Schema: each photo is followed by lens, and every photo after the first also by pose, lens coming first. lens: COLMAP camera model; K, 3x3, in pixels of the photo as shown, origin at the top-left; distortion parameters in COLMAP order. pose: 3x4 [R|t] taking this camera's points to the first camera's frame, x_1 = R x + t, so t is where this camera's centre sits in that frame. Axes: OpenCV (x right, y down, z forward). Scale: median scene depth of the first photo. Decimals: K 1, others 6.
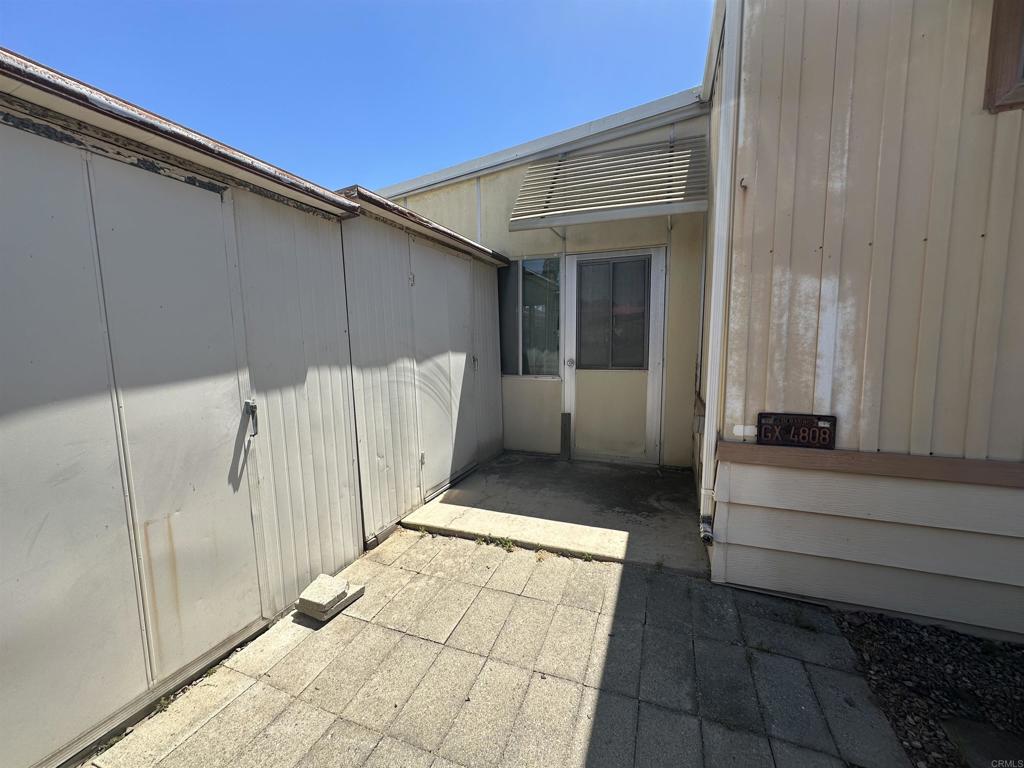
lens RADIAL K [[408.6, 0, 511.3], [0, 408.6, 384.4], [0, 0, 1]] dist [-0.003298, 0.000103]
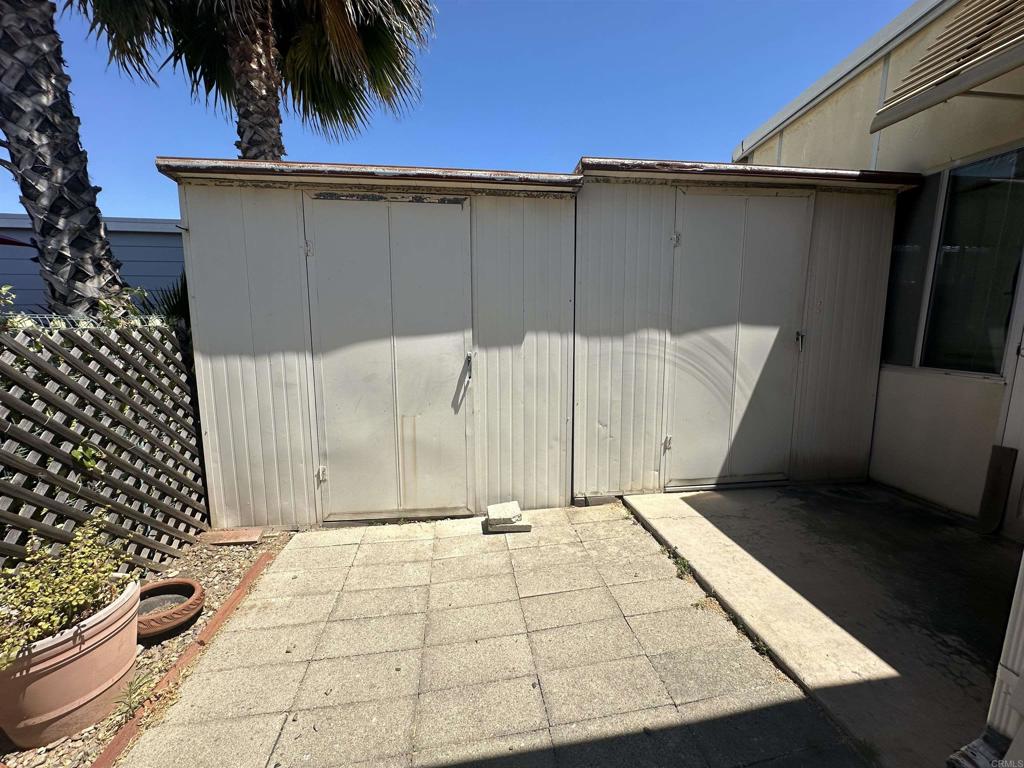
lens RADIAL K [[408.6, 0, 511.3], [0, 408.6, 384.4], [0, 0, 1]] dist [-0.003298, 0.000103]
pose [[0.481594, 0.138826, -0.865329, 0.488736], [-0.094023, 0.989860, 0.106476, -0.010385], [0.871336, 0.030083, 0.489763, 0.338918]]
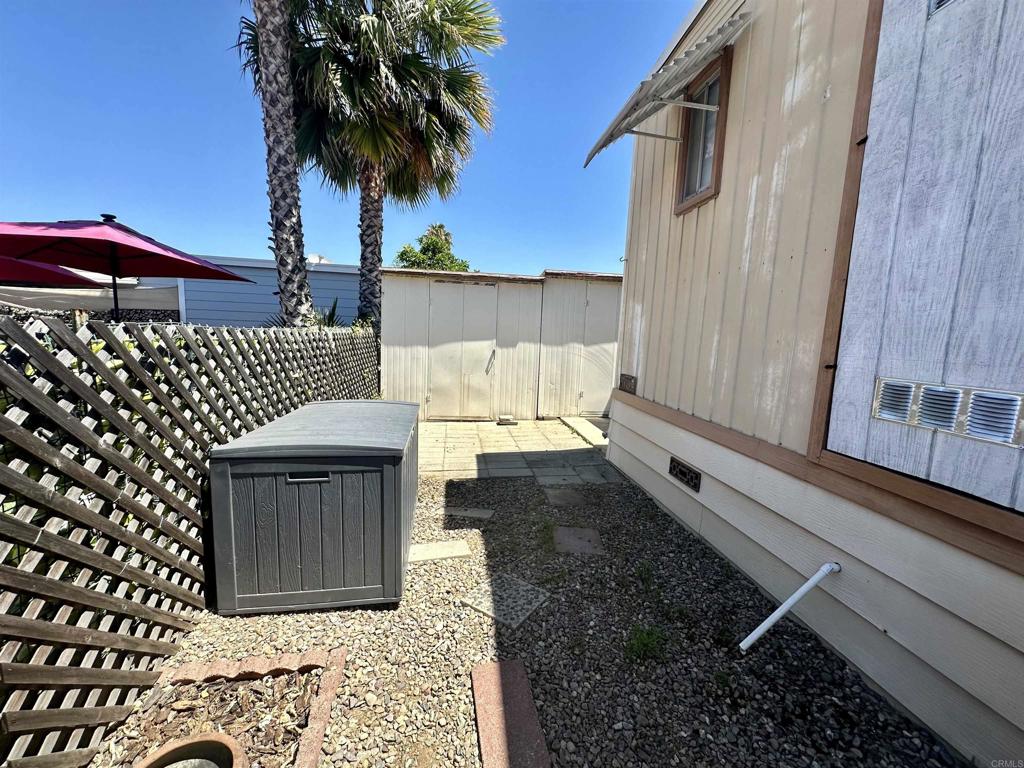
lens RADIAL K [[408.6, 0, 511.3], [0, 408.6, 384.4], [0, 0, 1]] dist [-0.003298, 0.000103]
pose [[0.487324, 0.141345, -0.861706, 1.716117], [-0.139021, 0.986785, 0.083241, 0.024270], [0.862084, 0.079230, 0.500534, -0.371083]]
